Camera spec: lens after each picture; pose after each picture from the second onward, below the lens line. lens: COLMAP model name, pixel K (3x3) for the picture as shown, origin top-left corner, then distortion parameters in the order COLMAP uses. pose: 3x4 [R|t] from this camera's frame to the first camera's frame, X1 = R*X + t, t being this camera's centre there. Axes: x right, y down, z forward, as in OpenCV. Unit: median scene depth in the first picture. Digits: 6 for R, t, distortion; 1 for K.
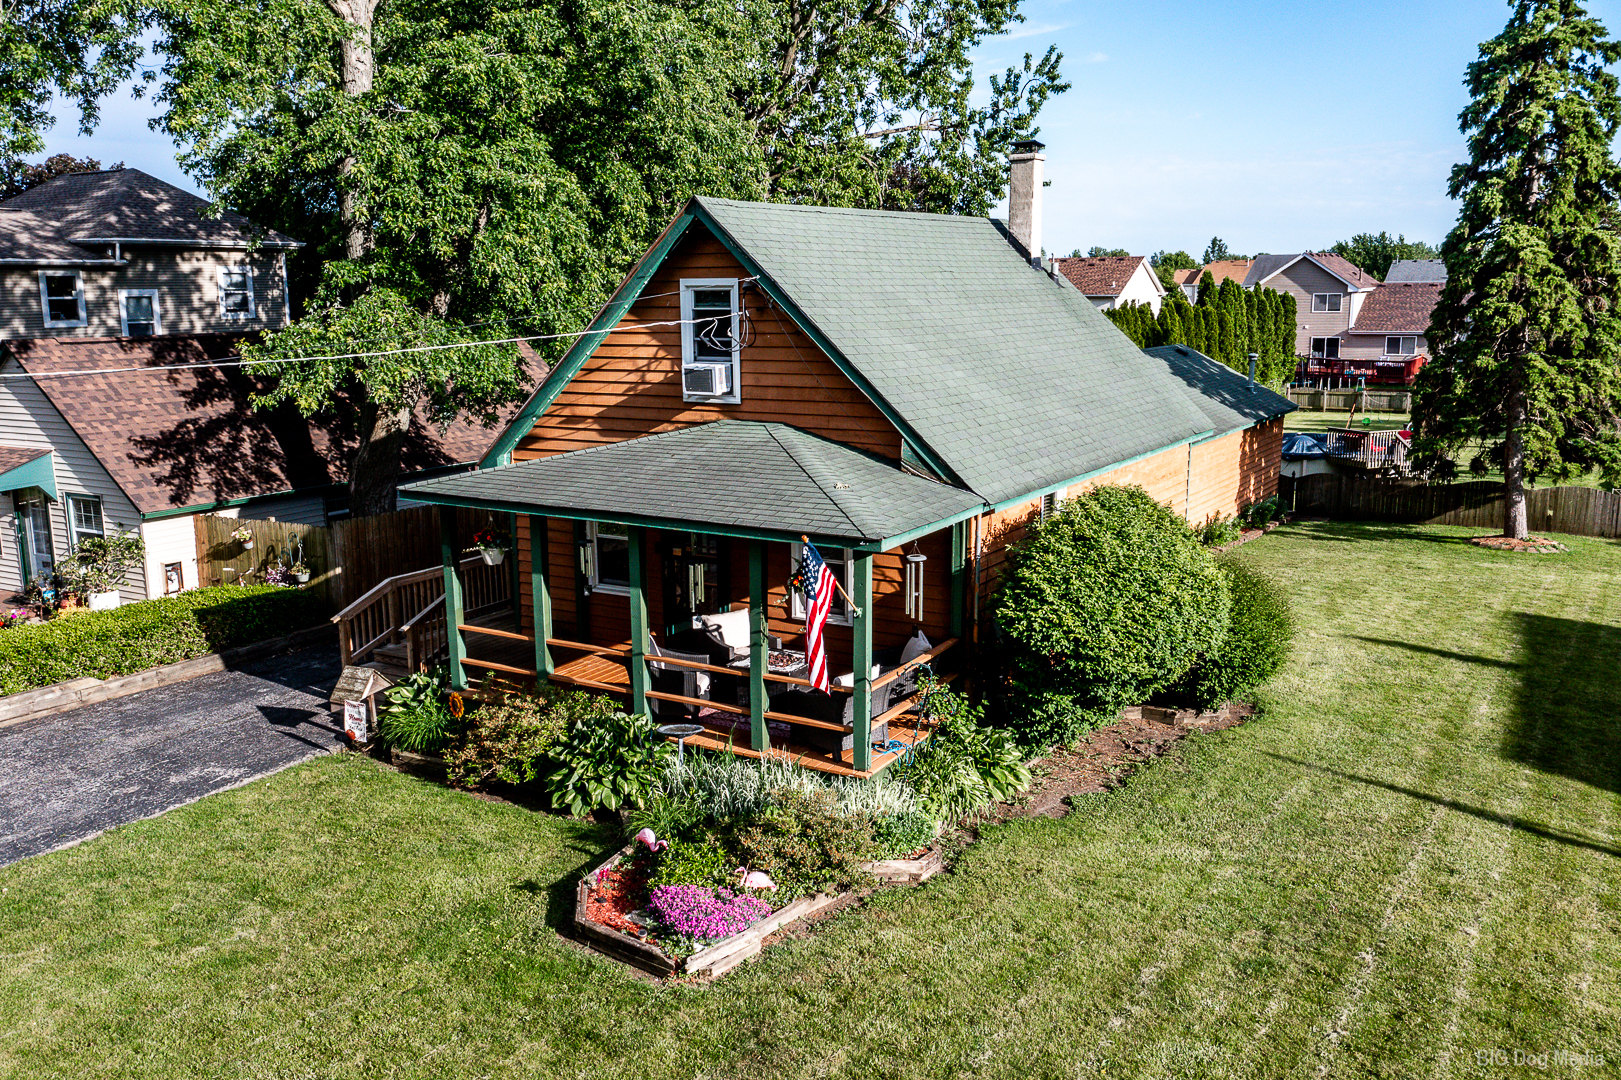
lens RADIAL K [[1341.5, 0, 810.5], [0, 1341.5, 540.0], [0, 0, 1]] dist [-0.003352, 0.009308]
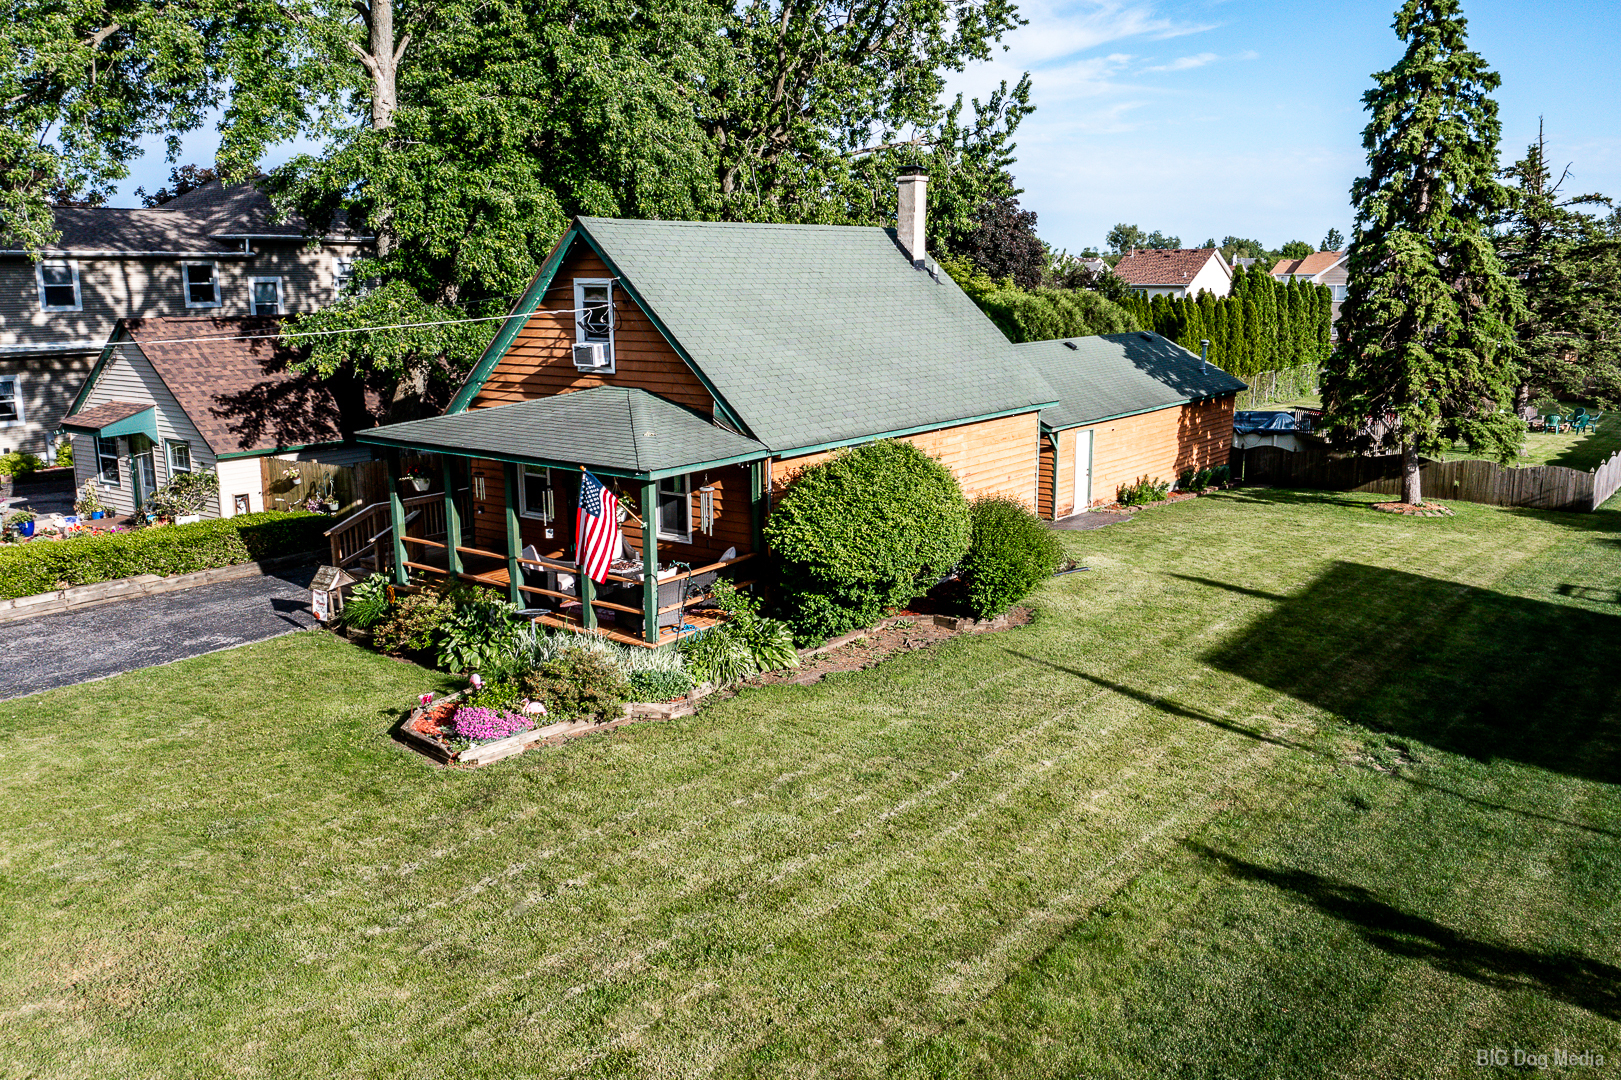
lens RADIAL K [[1290.8, 0, 899.4], [0, 1290.8, 513.7], [0, 0, 1]] dist [-0.006384, 0.008733]
pose [[0.997202, 0.020801, -0.071807, 0.254614], [-0.020833, 0.999783, 0.000299, 0.023561], [0.071797, 0.001198, 0.997419, -0.192412]]
